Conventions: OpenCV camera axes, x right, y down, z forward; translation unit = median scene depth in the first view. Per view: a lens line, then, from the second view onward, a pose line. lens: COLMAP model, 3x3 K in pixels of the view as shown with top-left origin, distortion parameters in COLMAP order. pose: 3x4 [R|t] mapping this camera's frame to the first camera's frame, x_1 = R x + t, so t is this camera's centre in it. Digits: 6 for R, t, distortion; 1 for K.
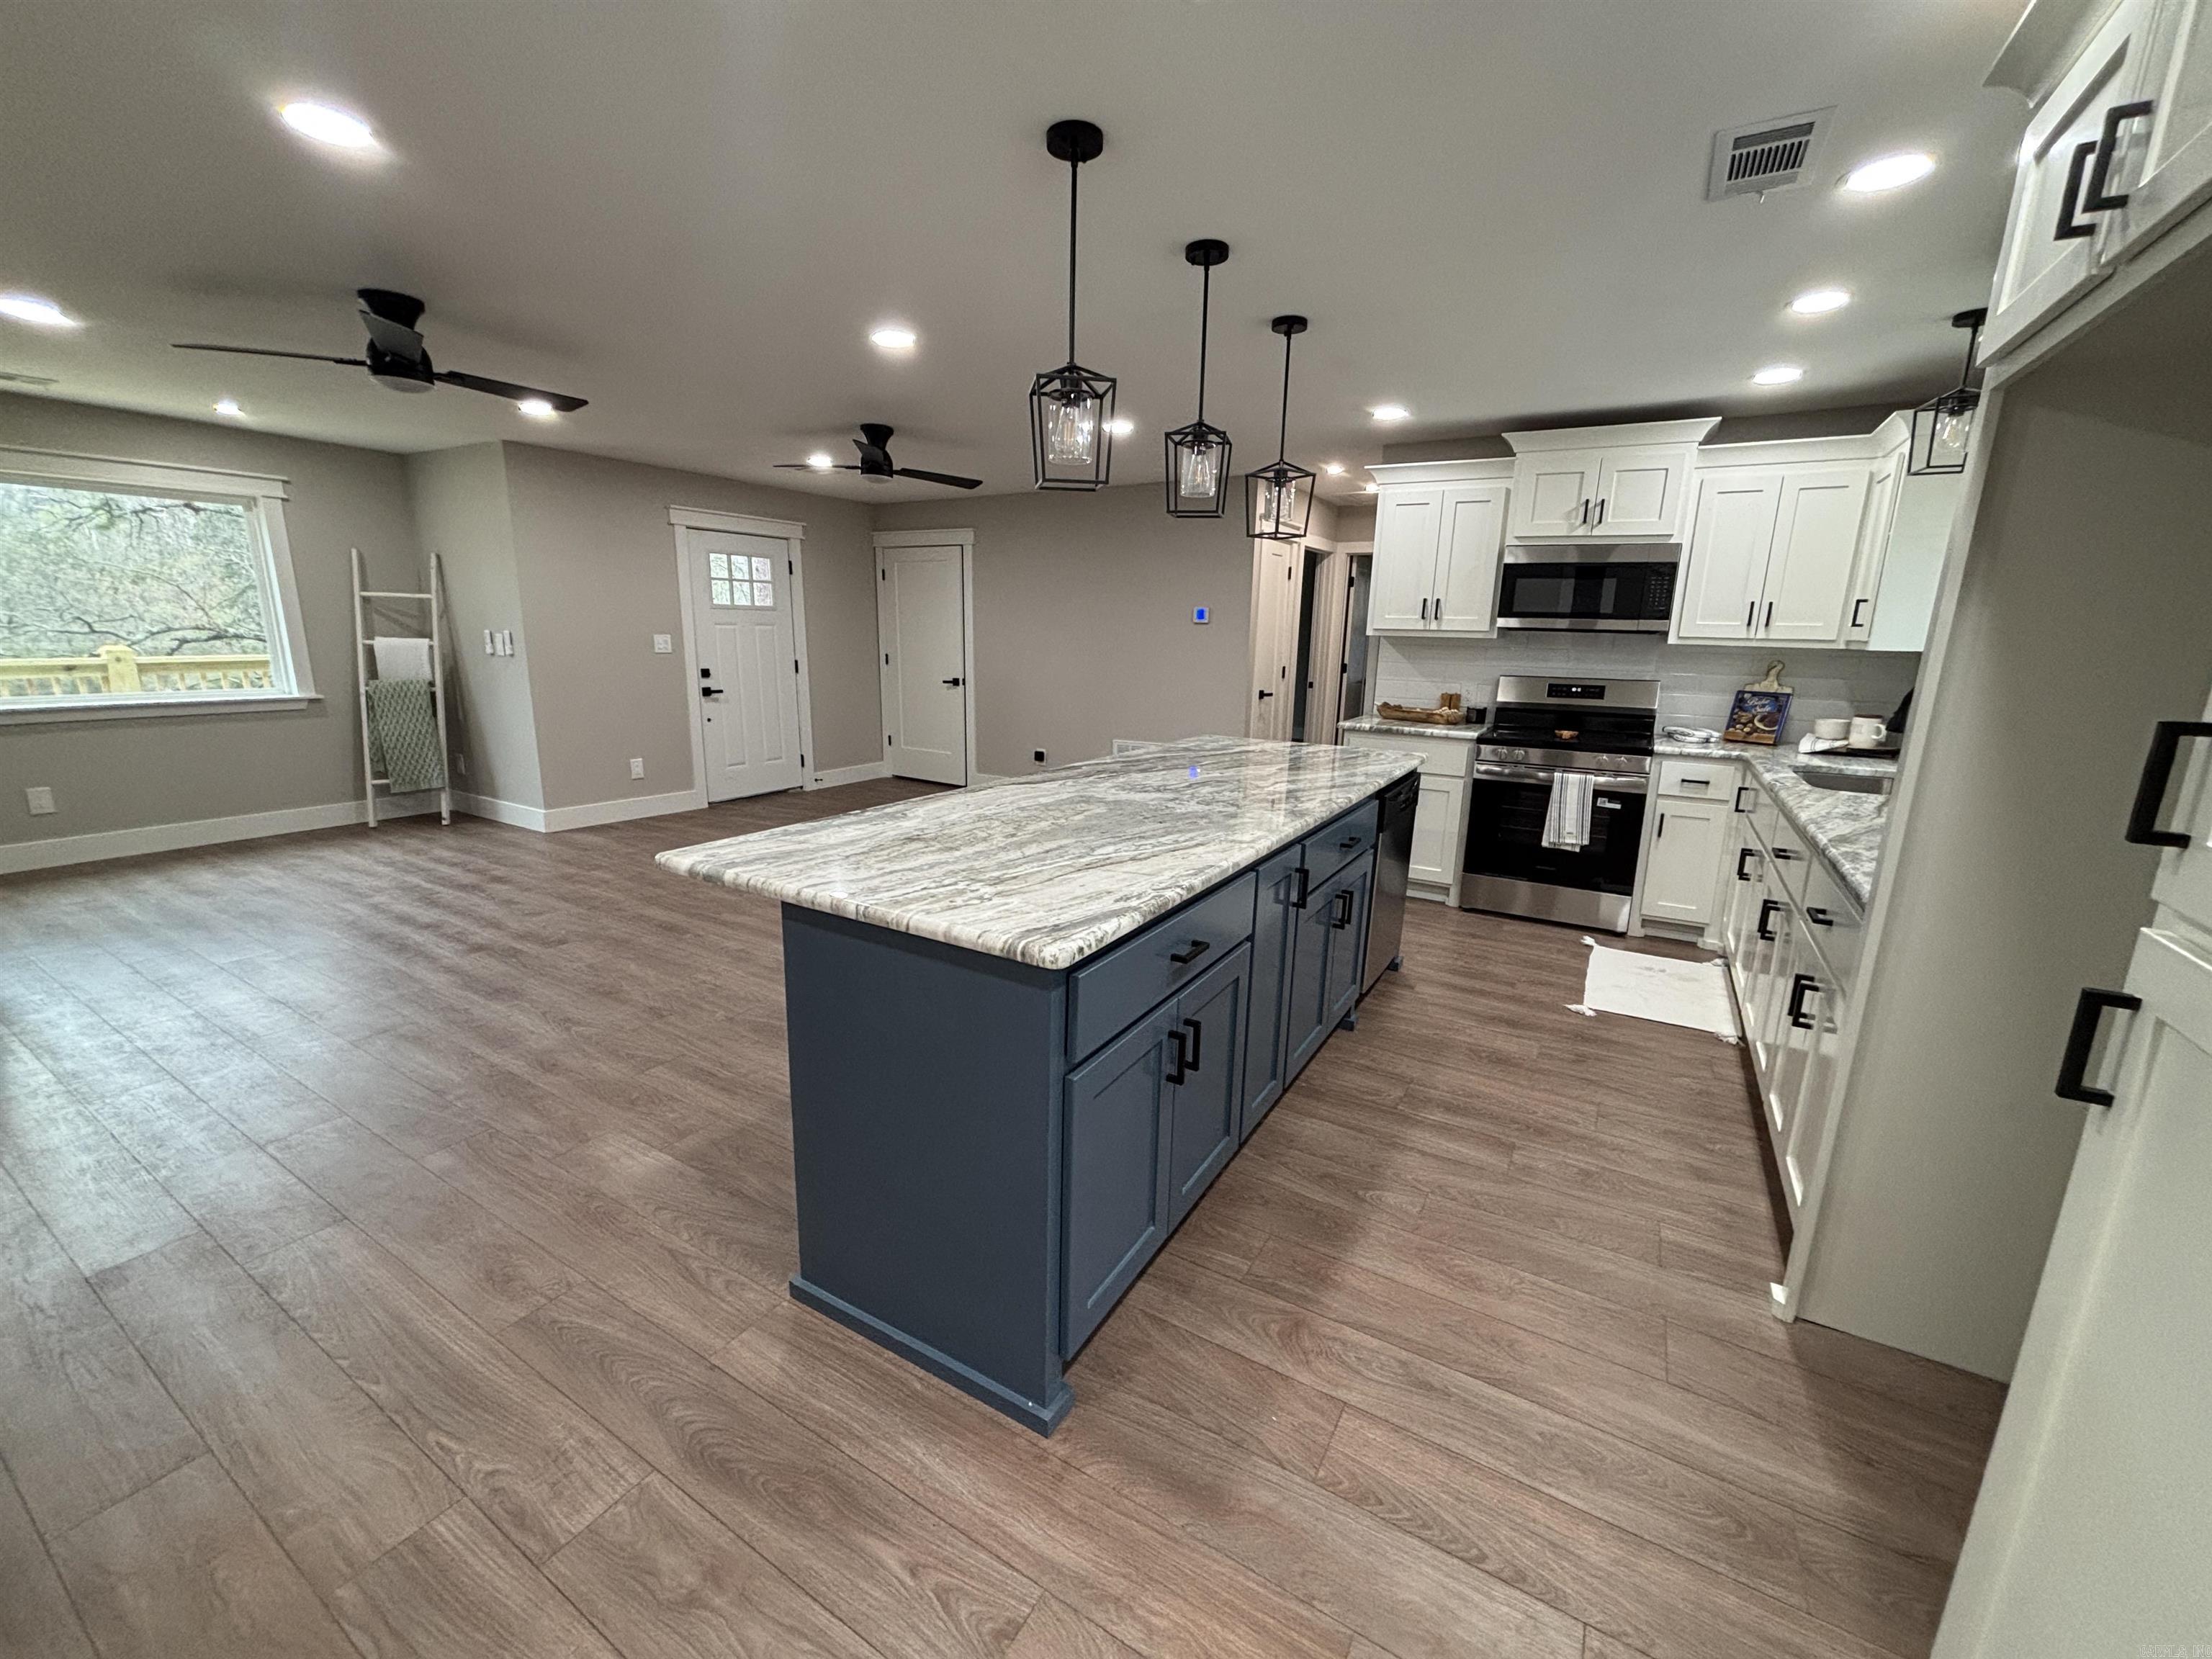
lens RADIAL K [[885.9, 0, 1106.8], [0, 885.9, 826.9], [0, 0, 1]] dist [-0.002083, -0.000228]
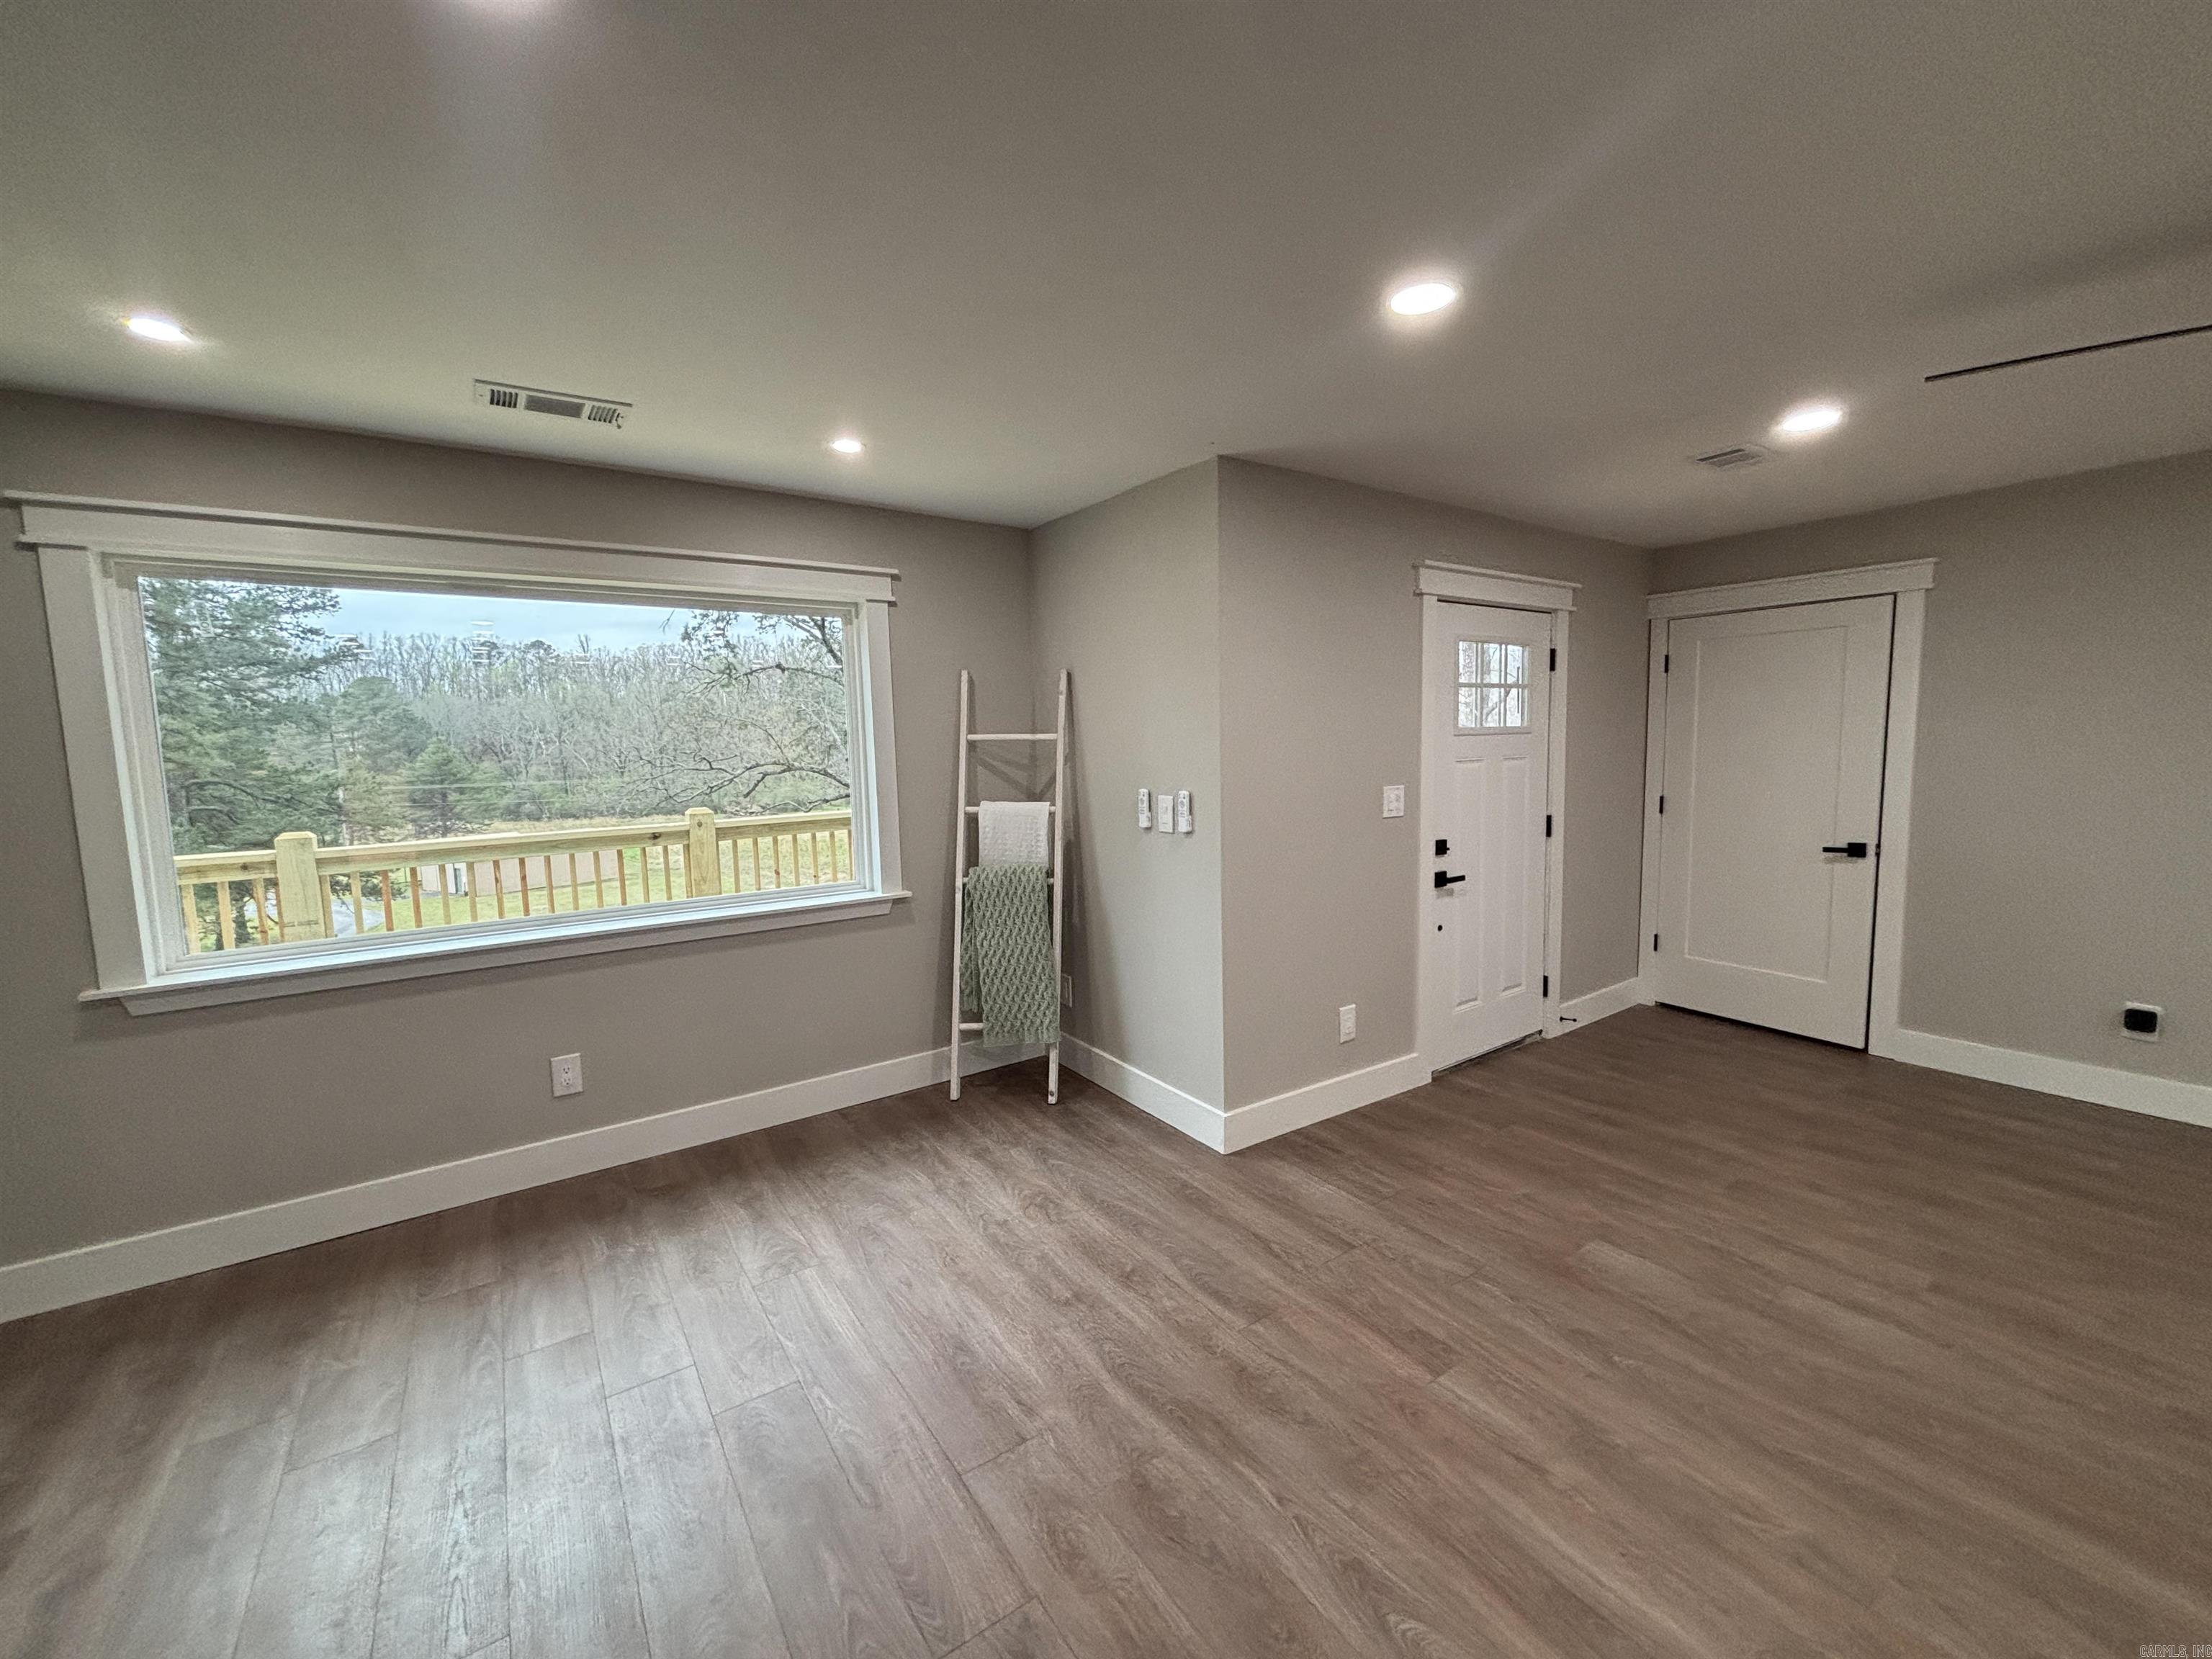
lens RADIAL K [[885.9, 0, 1113.7], [0, 885.9, 829.7], [0, 0, 1]] dist [-0.002083, -0.000228]
pose [[0.911035, 0.001265, -0.412327, -0.607548], [-0.049621, 0.993064, -0.106591, -0.167889], [0.409333, 0.117568, 0.904779, 0.586658]]
